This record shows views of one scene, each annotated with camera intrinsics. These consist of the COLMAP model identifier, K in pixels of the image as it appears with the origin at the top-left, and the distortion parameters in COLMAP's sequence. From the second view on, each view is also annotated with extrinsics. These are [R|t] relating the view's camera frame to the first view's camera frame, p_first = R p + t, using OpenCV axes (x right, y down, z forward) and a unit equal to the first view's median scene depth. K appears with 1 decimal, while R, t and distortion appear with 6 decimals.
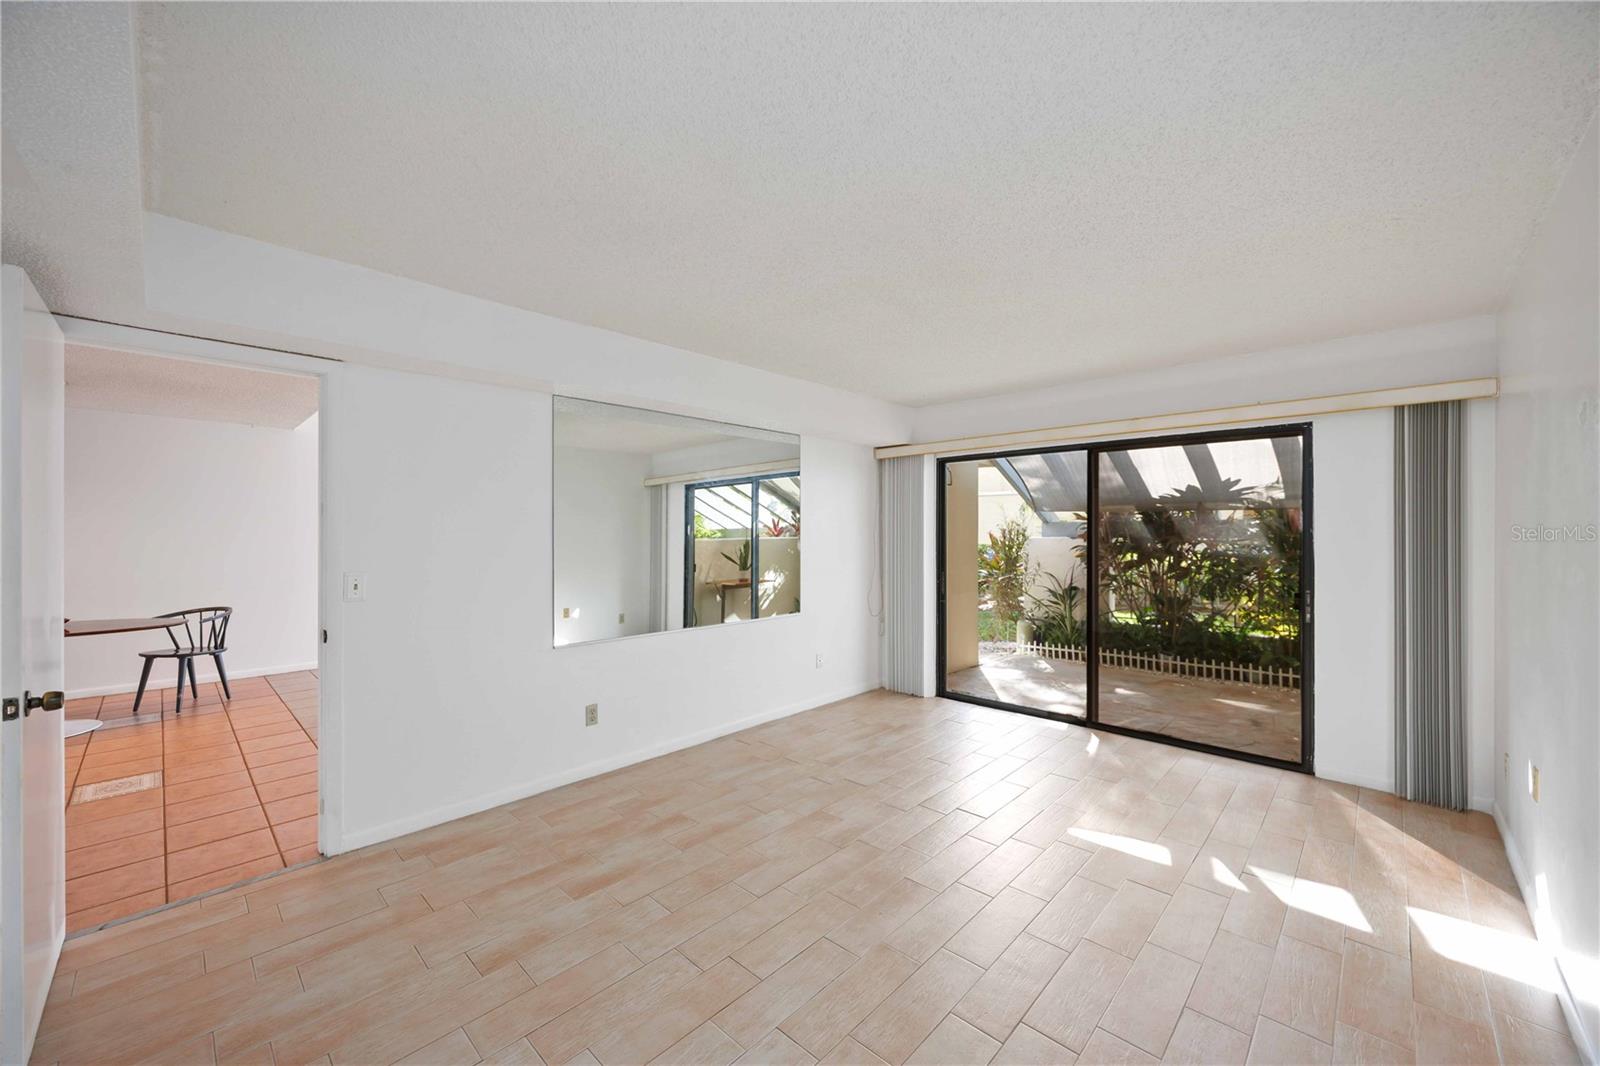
lens RADIAL K [[618.0, 0, 801.8], [0, 618.0, 531.0], [0, 0, 1]] dist [0.002264, -0.000061]
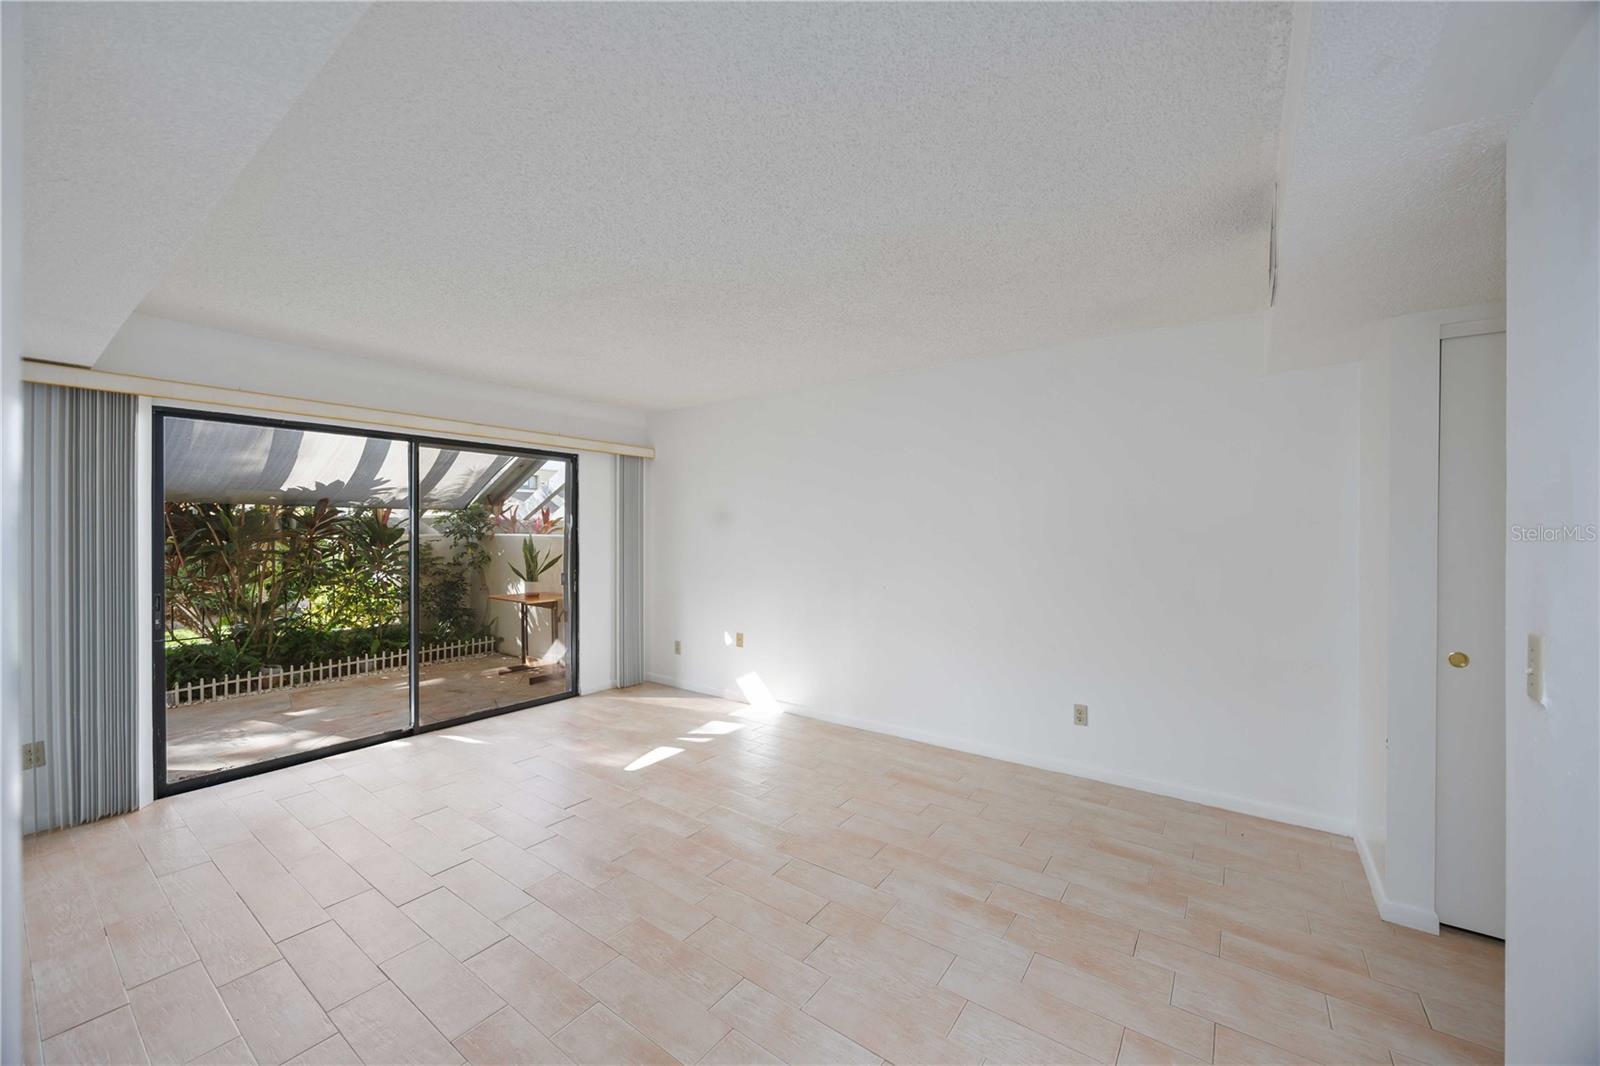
lens RADIAL K [[618.0, 0, 801.8], [0, 618.0, 531.0], [0, 0, 1]] dist [0.002264, -0.000061]
pose [[-0.128605, -0.000379, 0.991696, -0.569314], [-0.004926, 0.999988, -0.000257, 0.002368], [-0.991684, -0.004918, -0.128606, 0.551430]]
